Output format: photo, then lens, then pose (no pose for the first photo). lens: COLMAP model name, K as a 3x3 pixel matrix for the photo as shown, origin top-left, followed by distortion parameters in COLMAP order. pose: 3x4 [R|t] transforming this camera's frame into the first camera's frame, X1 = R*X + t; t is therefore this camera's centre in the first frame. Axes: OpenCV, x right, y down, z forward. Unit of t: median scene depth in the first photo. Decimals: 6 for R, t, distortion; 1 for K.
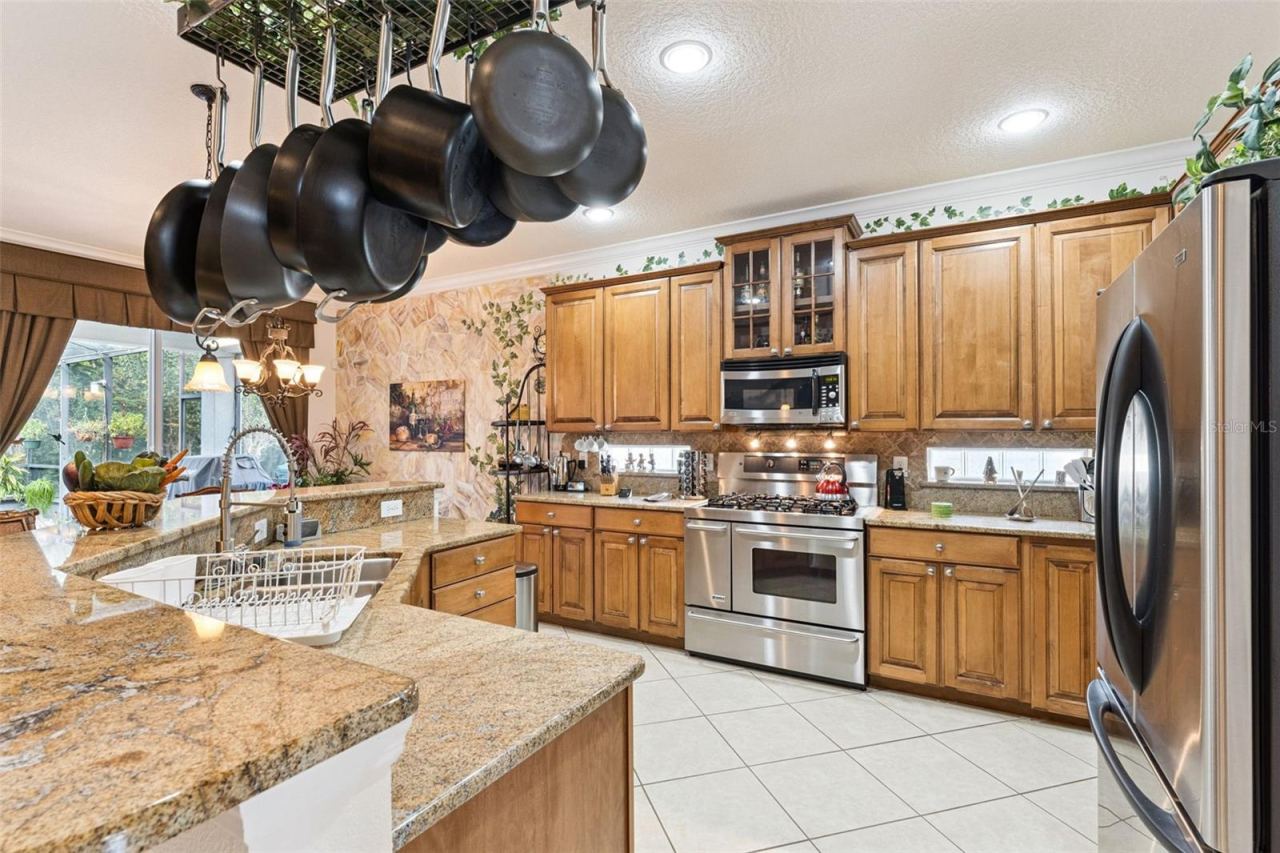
lens RADIAL K [[581.8, 0, 629.2], [0, 581.8, 432.3], [0, 0, 1]] dist [-0.002019, -0.000179]
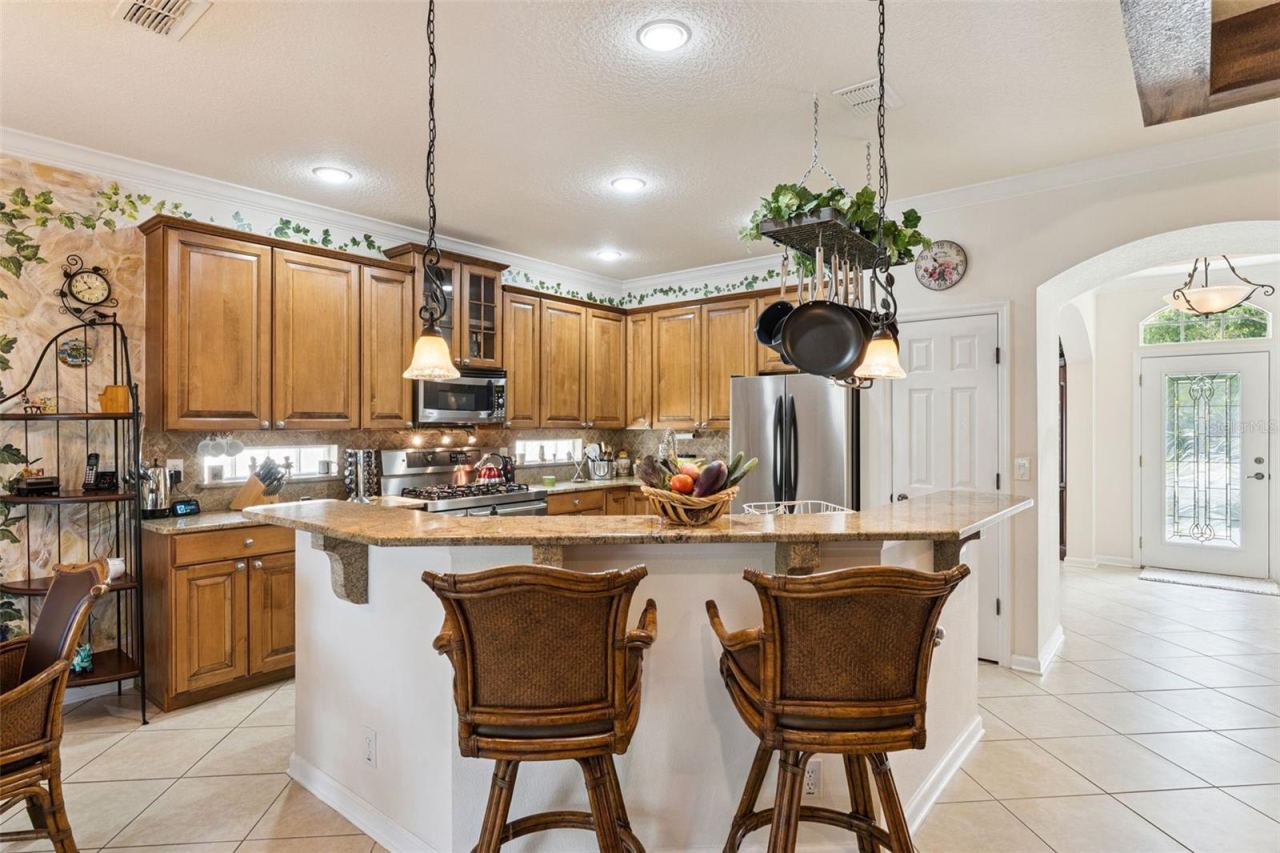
lens RADIAL K [[681.5, 0, 620.6], [0, 681.5, 432.5], [0, 0, 1]] dist [-0.001643, -0.000295]
pose [[0.191304, -0.007414, 0.981503, -0.996446], [-0.000488, 0.999971, 0.007649, -0.005646], [-0.981531, -0.001943, 0.191295, 0.412353]]
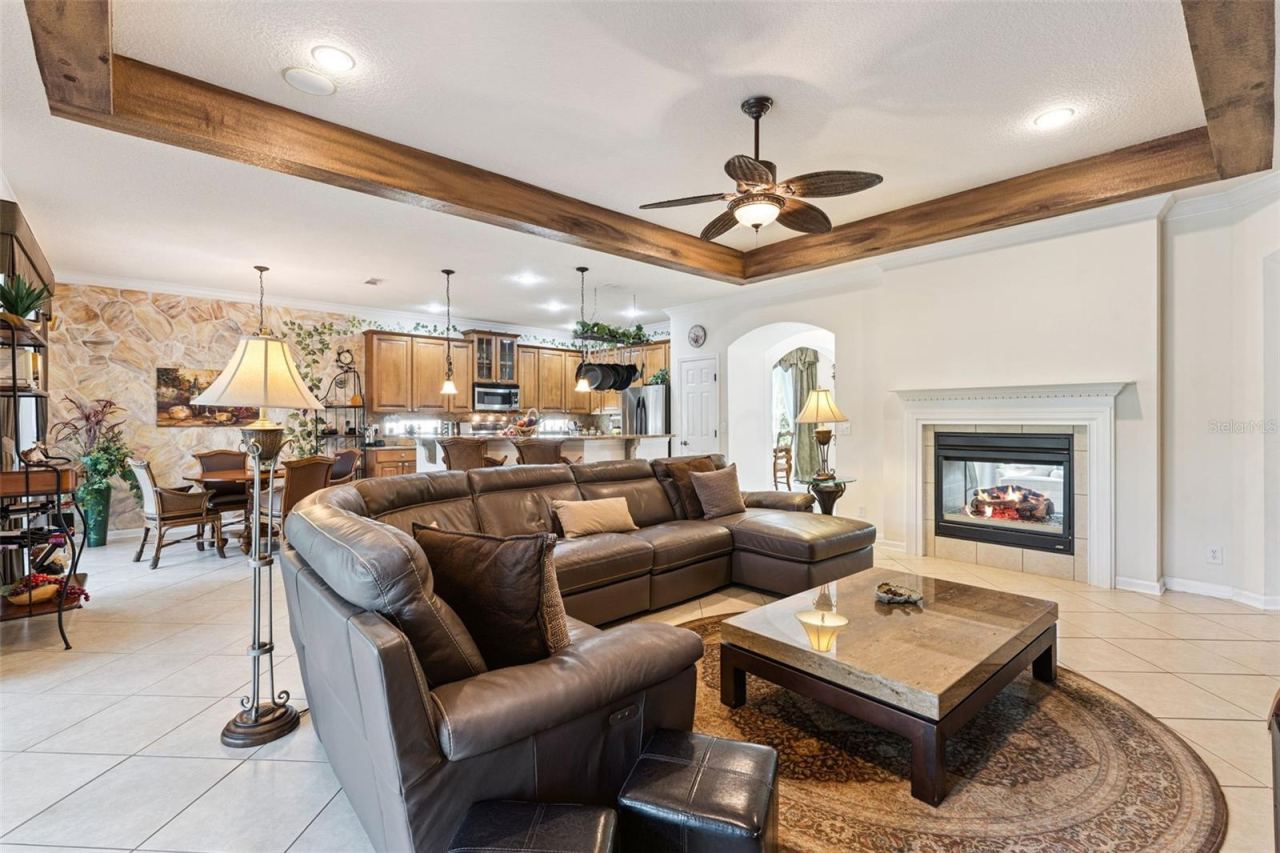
lens RADIAL K [[581.8, 0, 629.2], [0, 581.8, 432.3], [0, 0, 1]] dist [-0.002019, -0.000179]
pose [[0.331893, -0.016320, 0.943176, -1.880630], [0.002607, 0.999862, 0.016384, 0.040889], [-0.943313, -0.002979, 0.331890, -0.371816]]
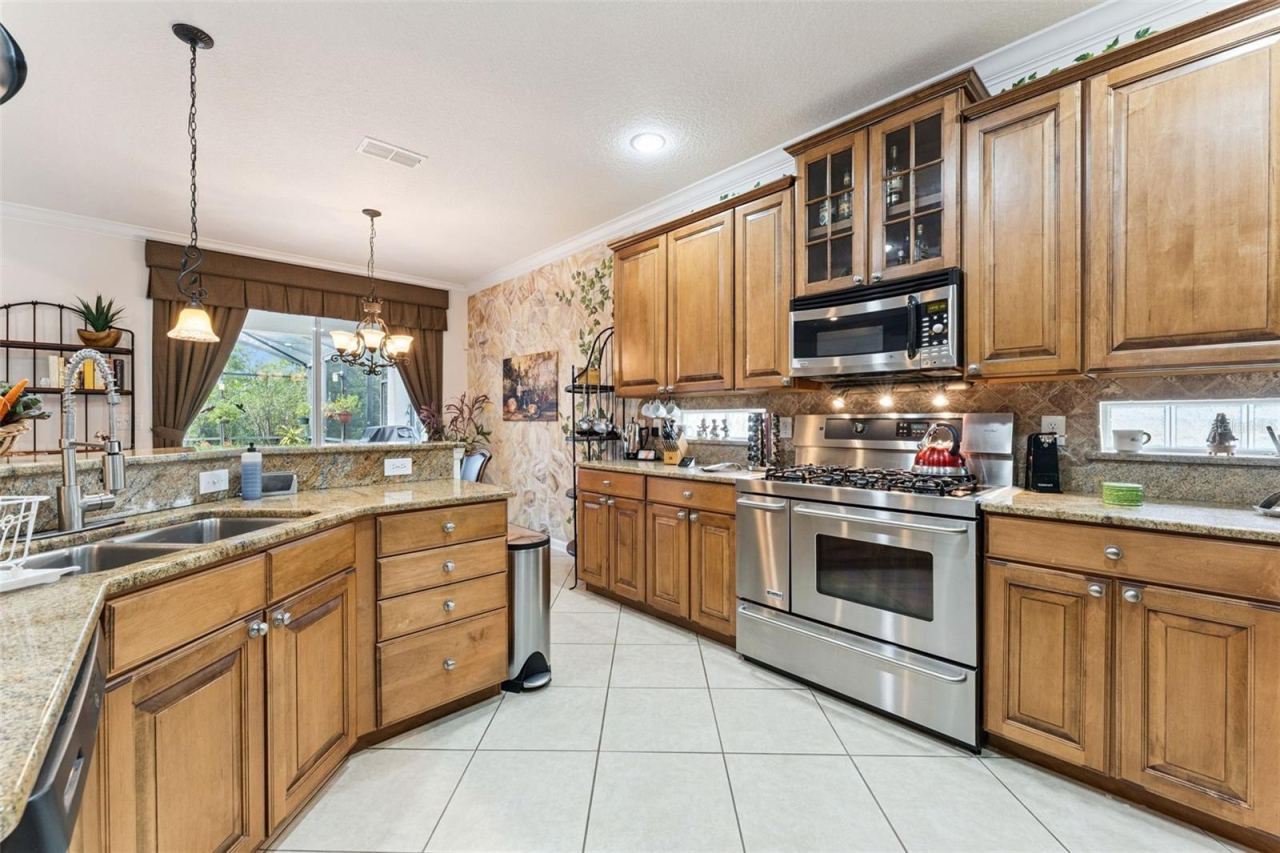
lens RADIAL K [[511.0, 0, 631.8], [0, 511.0, 424.4], [0, 0, 1]] dist [-0.001746, -0.000135]
pose [[0.954696, 0.002932, -0.297568, 0.162064], [0.000688, 0.999927, 0.012058, 0.042547], [0.297581, -0.011717, 0.954625, 0.261153]]
